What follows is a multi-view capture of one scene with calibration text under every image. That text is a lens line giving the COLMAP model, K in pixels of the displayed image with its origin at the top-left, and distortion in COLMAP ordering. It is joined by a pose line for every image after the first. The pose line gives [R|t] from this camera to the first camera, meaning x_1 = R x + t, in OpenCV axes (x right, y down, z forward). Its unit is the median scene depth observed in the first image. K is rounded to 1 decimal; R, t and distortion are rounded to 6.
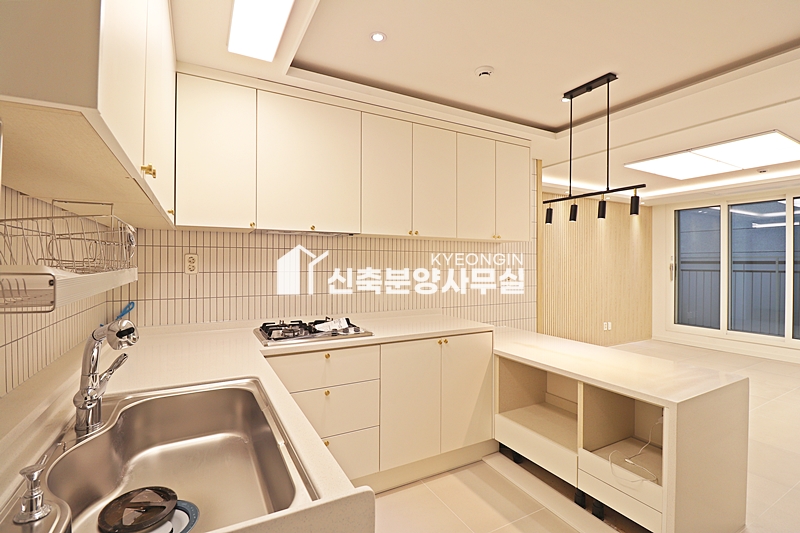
lens RADIAL K [[370.2, 0, 400.3], [0, 370.2, 261.3], [0, 0, 1]] dist [0.003330, -0.014331]
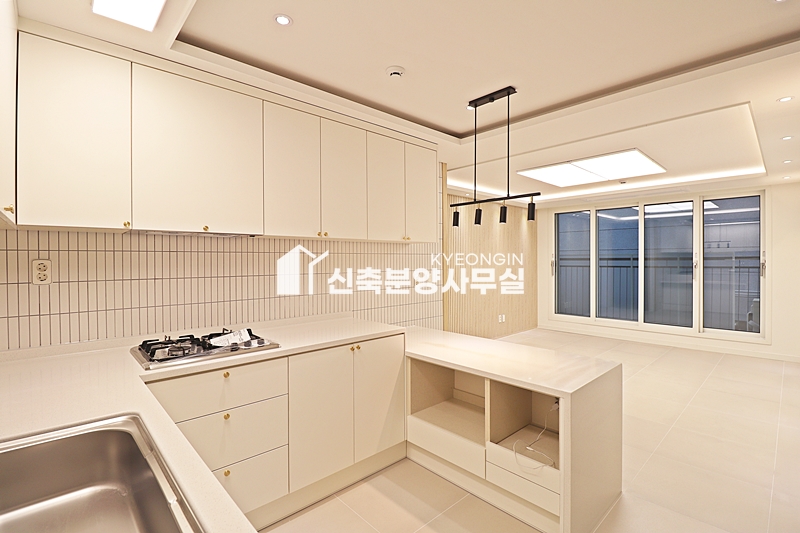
lens RADIAL K [[372.4, 0, 399.4], [0, 372.4, 261.2], [0, 0, 1]] dist [0.000305, -0.013377]
pose [[0.968219, -0.010092, 0.249898, -0.013447], [0.007952, 0.999923, 0.009575, -0.016586], [-0.249976, -0.007284, 0.968225, 0.033658]]
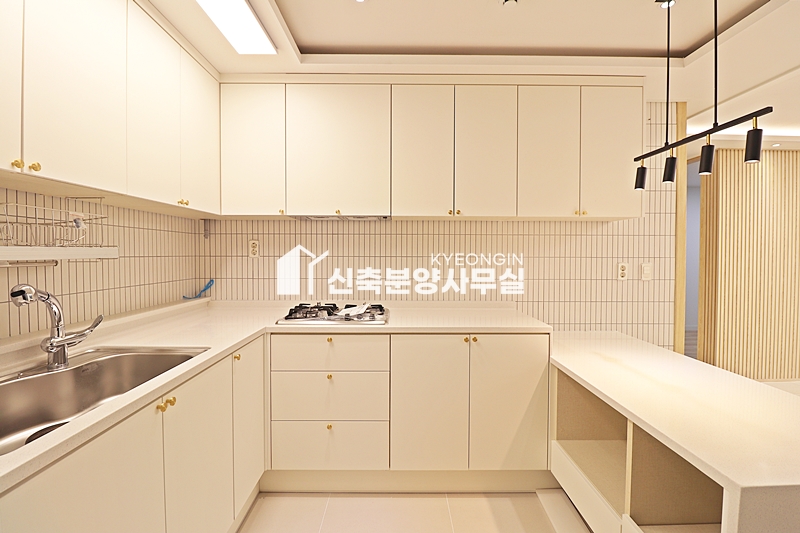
lens RADIAL K [[370.2, 0, 400.3], [0, 370.2, 261.3], [0, 0, 1]] dist [0.003330, -0.014331]
pose [[0.881034, 0.009242, -0.472962, 0.359317], [0.002775, 0.999691, 0.024705, 0.017291], [0.473044, -0.023078, 0.880736, 0.180322]]
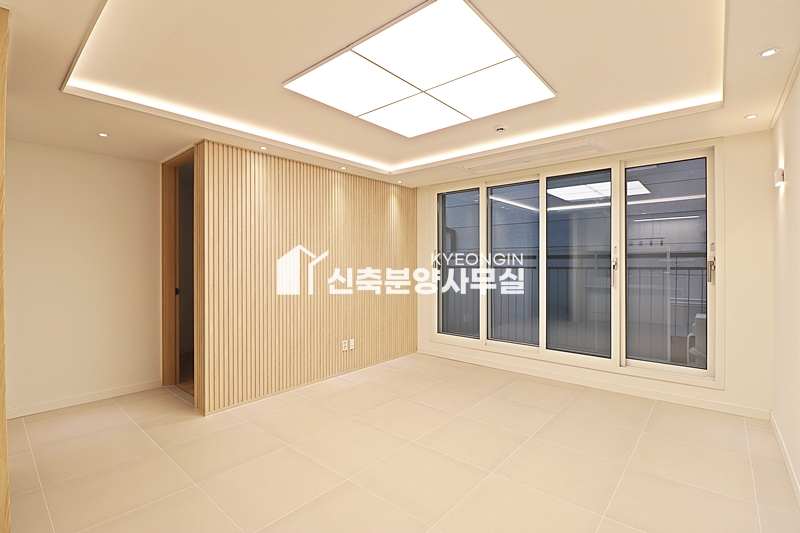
lens RADIAL K [[370.2, 0, 400.3], [0, 370.2, 261.3], [0, 0, 1]] dist [0.003330, -0.014331]
pose [[0.935793, -0.005401, 0.352508, 0.979598], [0.004481, 0.999984, 0.003424, 0.020682], [-0.352521, -0.001624, 0.935803, 0.686067]]
